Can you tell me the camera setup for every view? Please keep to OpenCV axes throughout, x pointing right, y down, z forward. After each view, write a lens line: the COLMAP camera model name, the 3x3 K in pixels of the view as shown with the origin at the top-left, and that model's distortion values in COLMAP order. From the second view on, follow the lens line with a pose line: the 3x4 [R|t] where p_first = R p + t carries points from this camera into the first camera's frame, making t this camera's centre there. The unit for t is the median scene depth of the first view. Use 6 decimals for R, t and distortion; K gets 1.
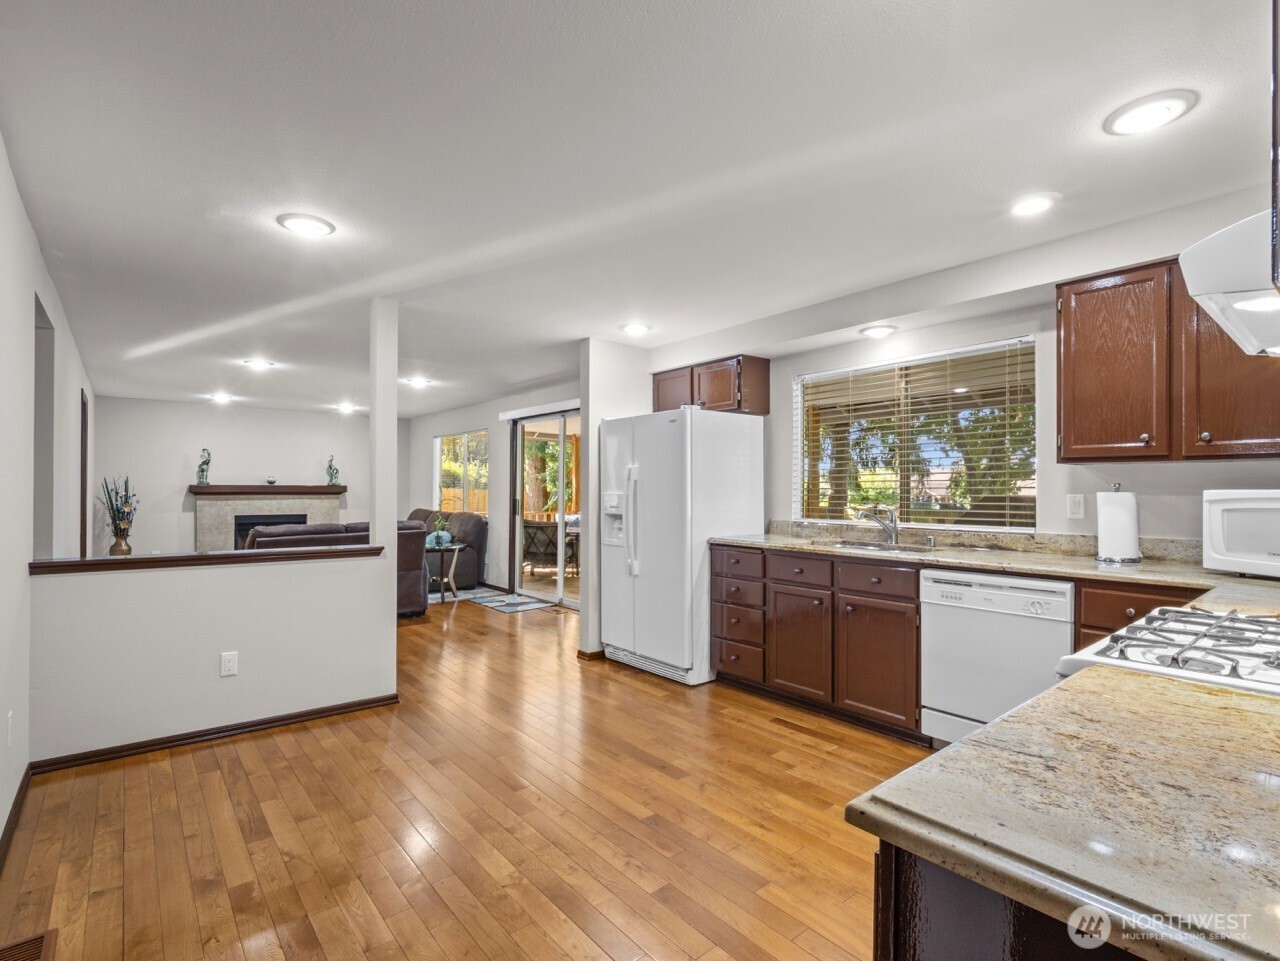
lens RADIAL K [[624.4, 0, 639.3], [0, 624.4, 484.6], [0, 0, 1]] dist [0.005302, 0.000175]
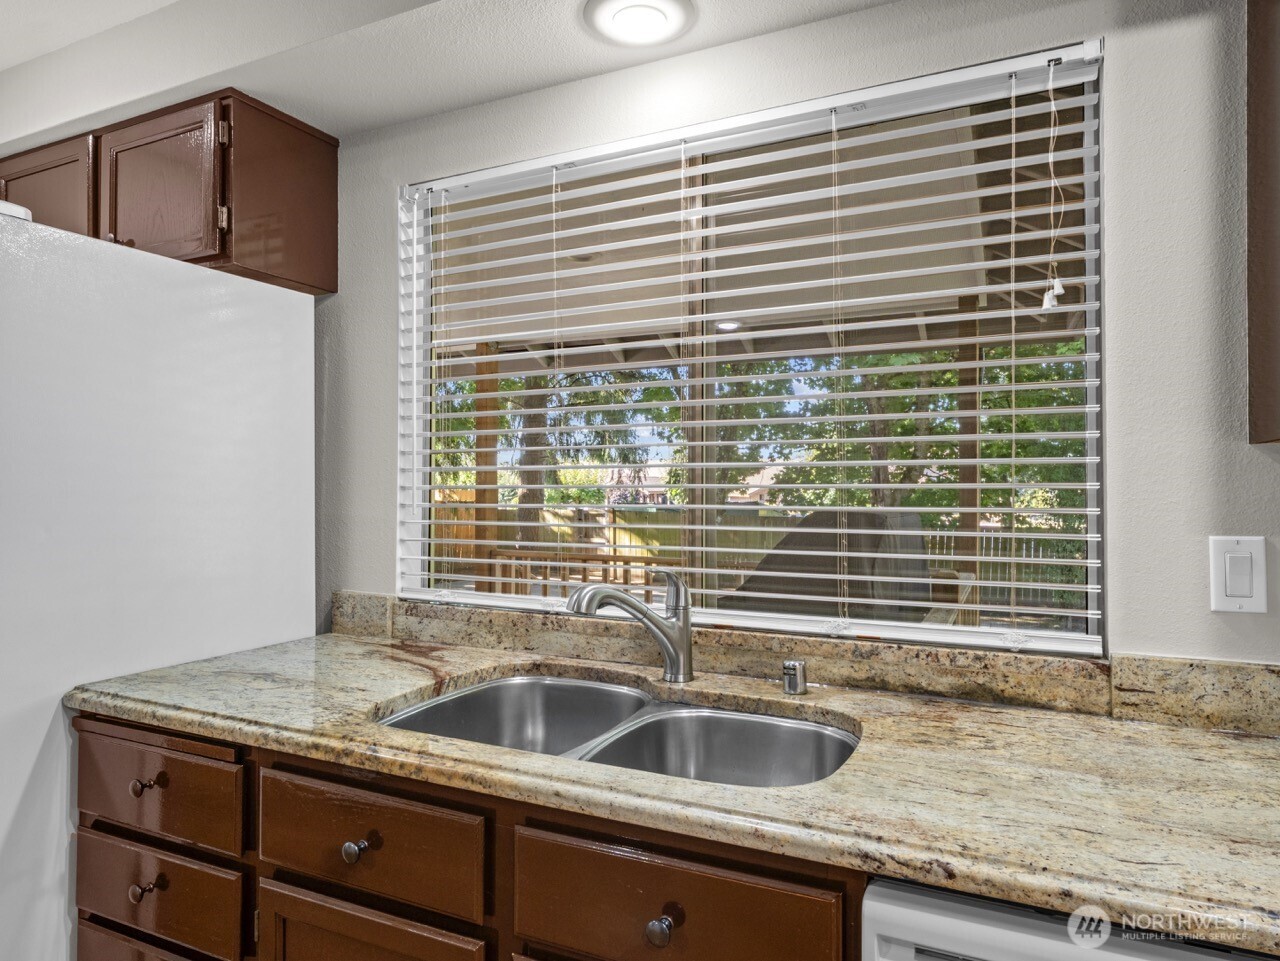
lens RADIAL K [[807.8, 0, 635.9], [0, 807.8, 479.4], [0, 0, 1]] dist [-0.042979, -0.001479]
pose [[0.906815, 0.001925, 0.421524, 0.119872], [-0.002464, 0.999997, 0.000734, -0.005672], [-0.421522, -0.001704, 0.906817, 0.361889]]
